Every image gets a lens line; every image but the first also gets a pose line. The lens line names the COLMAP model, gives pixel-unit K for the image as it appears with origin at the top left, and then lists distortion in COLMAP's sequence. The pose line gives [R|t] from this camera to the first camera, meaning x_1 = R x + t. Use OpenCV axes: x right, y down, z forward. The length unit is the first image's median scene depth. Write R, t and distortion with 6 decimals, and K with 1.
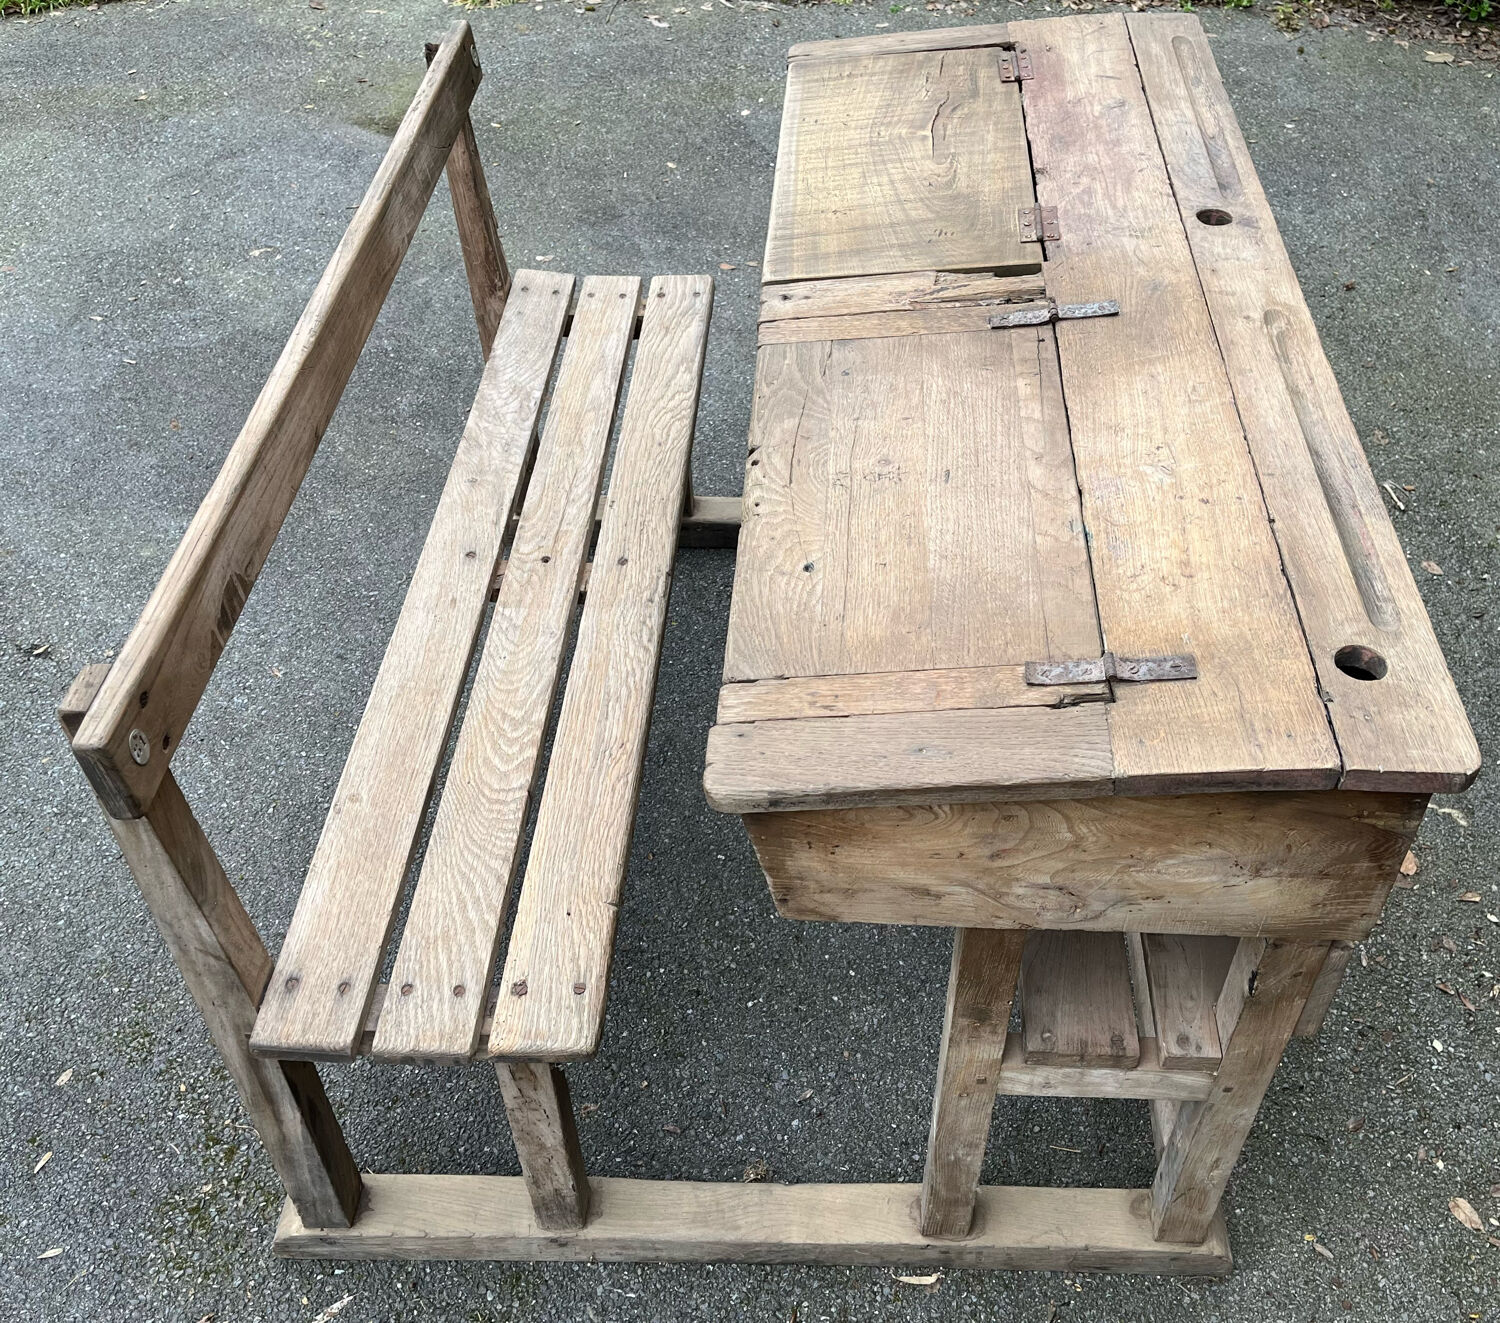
lens RADIAL K [[1465.3, 0, 817.9], [0, 1465.3, 644.7], [0, 0, 1]] dist [0.036564, 0.000000]
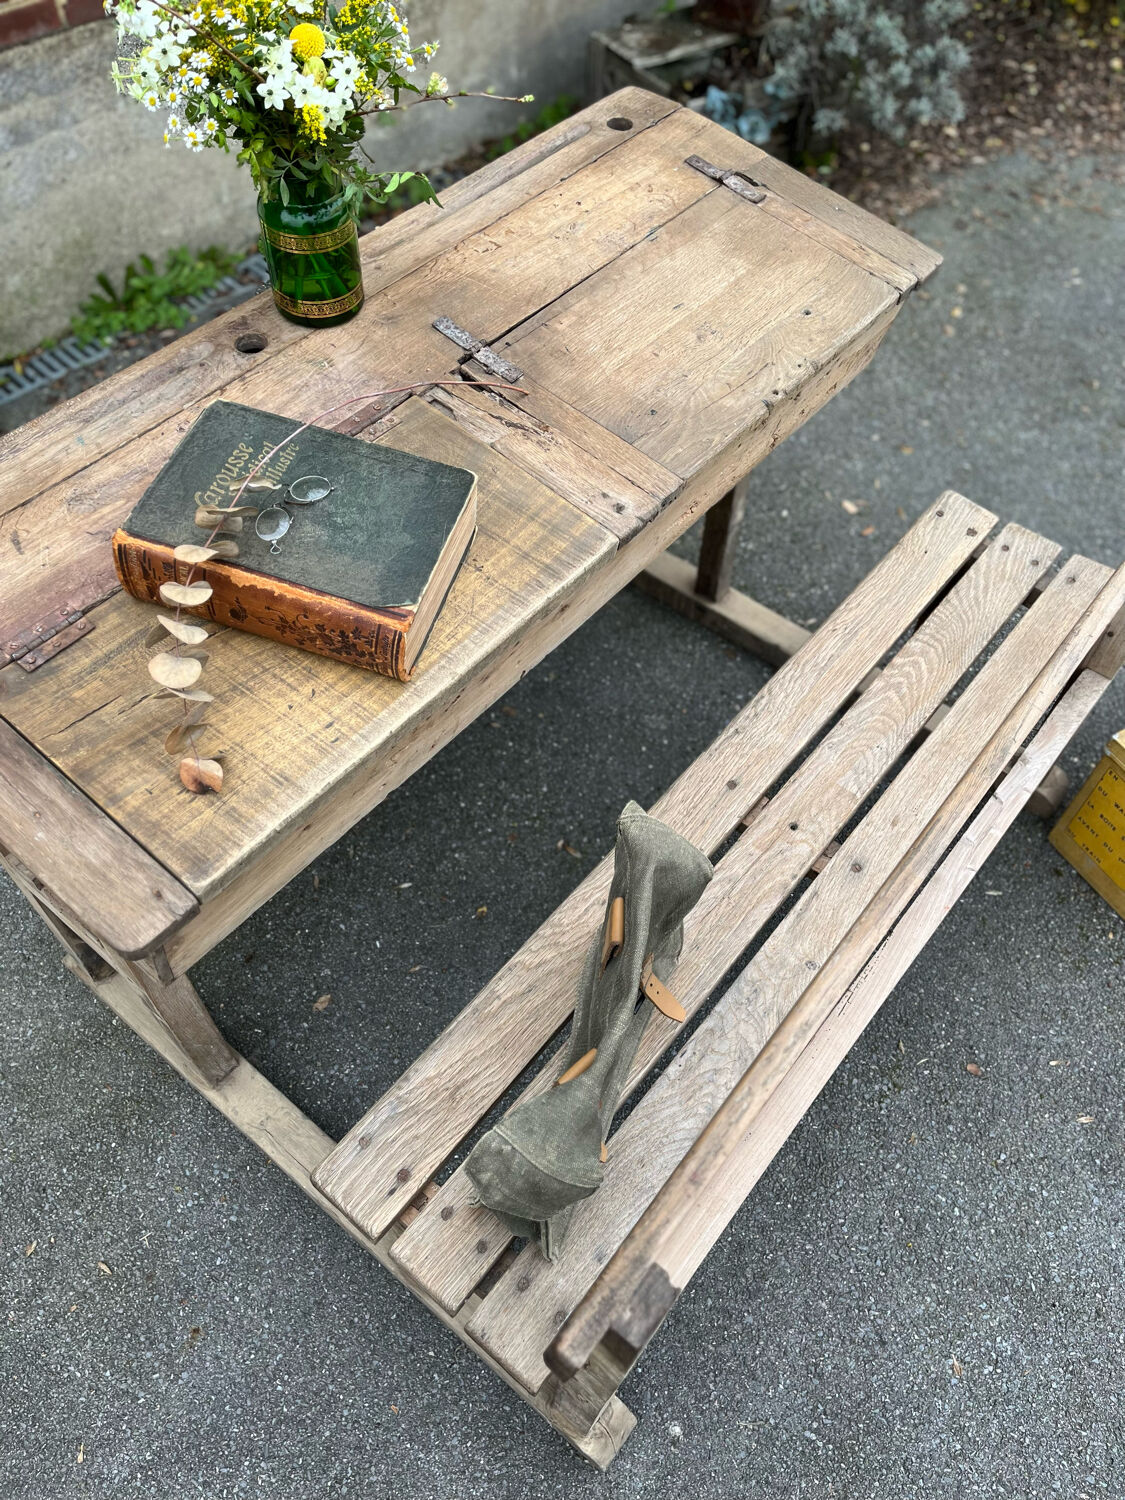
lens RADIAL K [[1145.3, 0, 560.7], [0, 1145.3, 751.6], [0, 0, 1]] dist [0.053793, -0.071503]
pose [[-0.789630, -0.513819, 0.335373, -0.391412], [0.401523, -0.019408, 0.915643, -1.121027], [-0.463966, 0.857679, 0.221636, 1.116108]]
